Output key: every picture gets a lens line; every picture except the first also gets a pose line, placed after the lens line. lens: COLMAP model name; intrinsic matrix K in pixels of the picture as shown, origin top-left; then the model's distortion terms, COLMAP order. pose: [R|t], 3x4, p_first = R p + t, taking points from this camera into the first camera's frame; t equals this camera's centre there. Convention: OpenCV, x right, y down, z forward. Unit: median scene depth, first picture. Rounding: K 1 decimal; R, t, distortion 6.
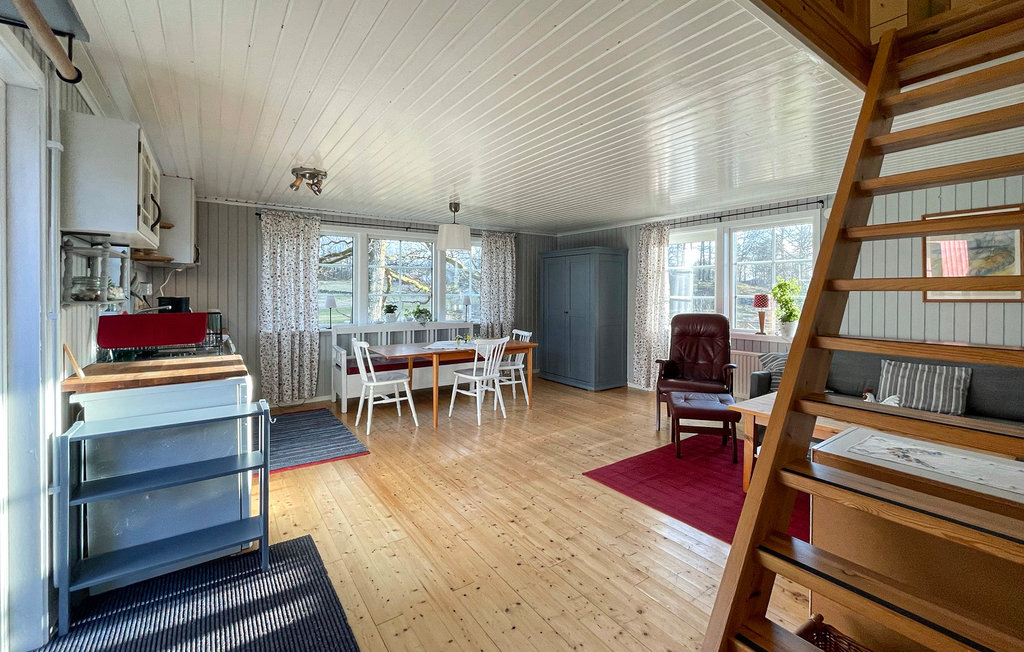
lens RADIAL K [[442.8, 0, 525.1], [0, 442.8, 298.1], [0, 0, 1]] dist [-0.002163, -0.000547]
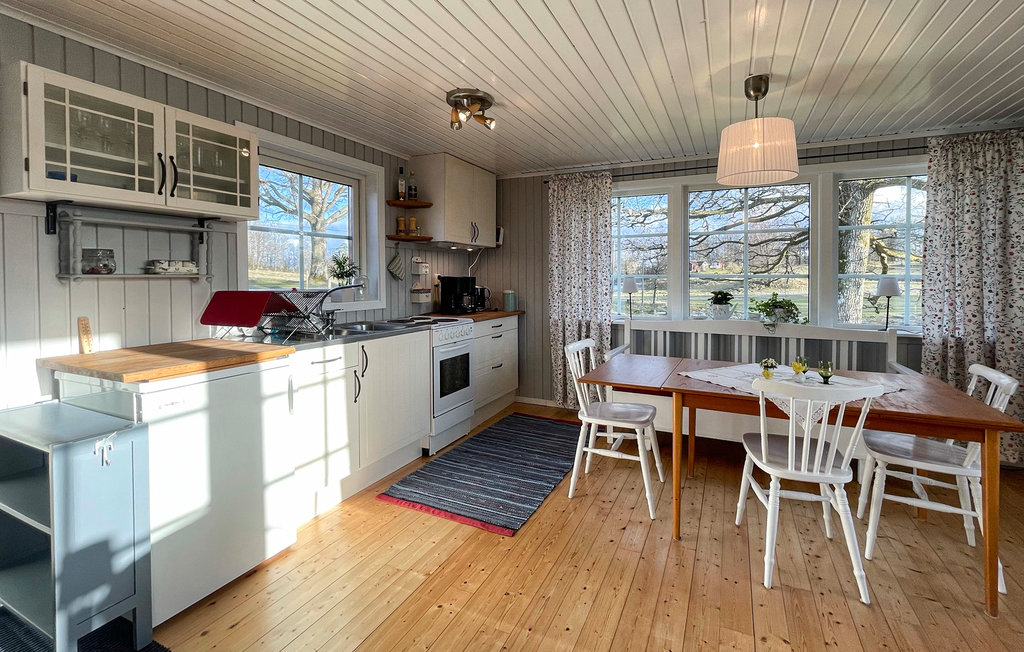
lens RADIAL K [[442.8, 0, 516.9], [0, 442.8, 288.9], [0, 0, 1]] dist [-0.002163, -0.000547]
pose [[0.496735, 0.022596, -0.867608, 0.108553], [-0.012553, 0.999744, 0.018850, 0.003546], [0.867811, 0.001527, 0.496892, 0.468170]]
